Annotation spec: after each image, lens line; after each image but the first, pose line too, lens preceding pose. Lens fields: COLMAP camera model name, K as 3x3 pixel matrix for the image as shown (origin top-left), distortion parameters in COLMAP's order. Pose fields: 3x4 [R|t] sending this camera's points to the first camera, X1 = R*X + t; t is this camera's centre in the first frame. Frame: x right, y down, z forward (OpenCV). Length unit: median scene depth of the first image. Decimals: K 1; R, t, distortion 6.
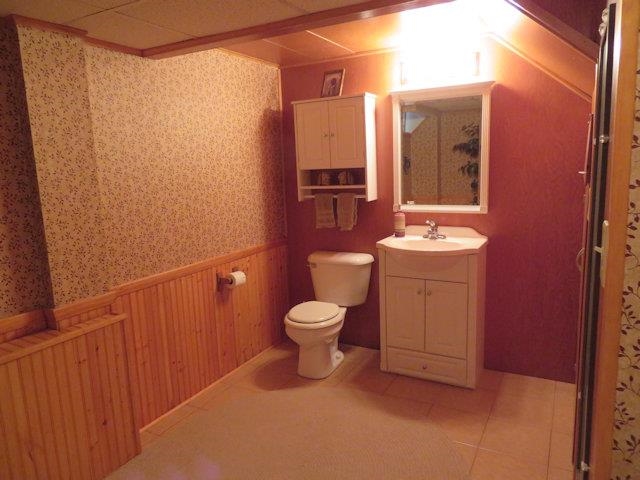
lens RADIAL K [[454.9, 0, 318.9], [0, 454.9, 239.2], [0, 0, 1]] dist [-0.012123, 0.003748]
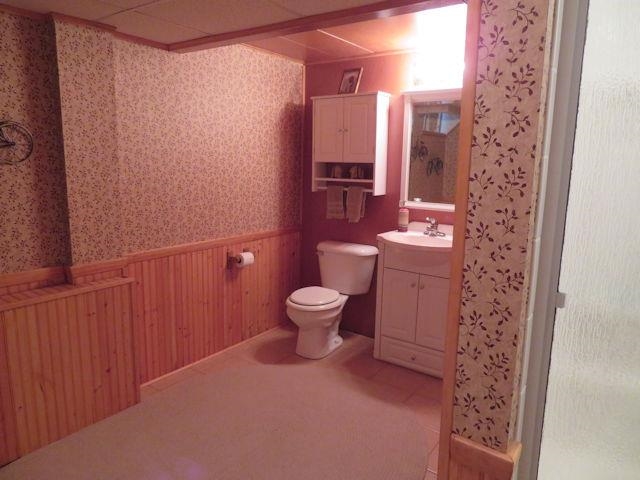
lens RADIAL K [[454.9, 0, 318.9], [0, 454.9, 239.2], [0, 0, 1]] dist [-0.012123, 0.003748]
pose [[0.990916, 0.077572, -0.109854, 0.129737], [-0.076611, 0.996977, 0.012947, 0.016150], [0.110526, -0.004413, 0.993863, -0.065698]]
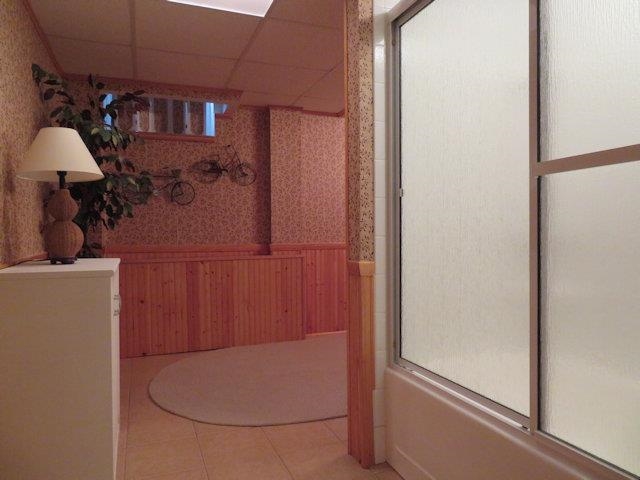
lens RADIAL K [[454.9, 0, 318.9], [0, 454.9, 239.2], [0, 0, 1]] dist [-0.012123, 0.003748]
pose [[0.768444, 0.043690, -0.638424, 0.670018], [-0.126894, 0.988259, -0.085106, 0.216320], [0.627209, 0.146411, 0.764965, -0.314111]]
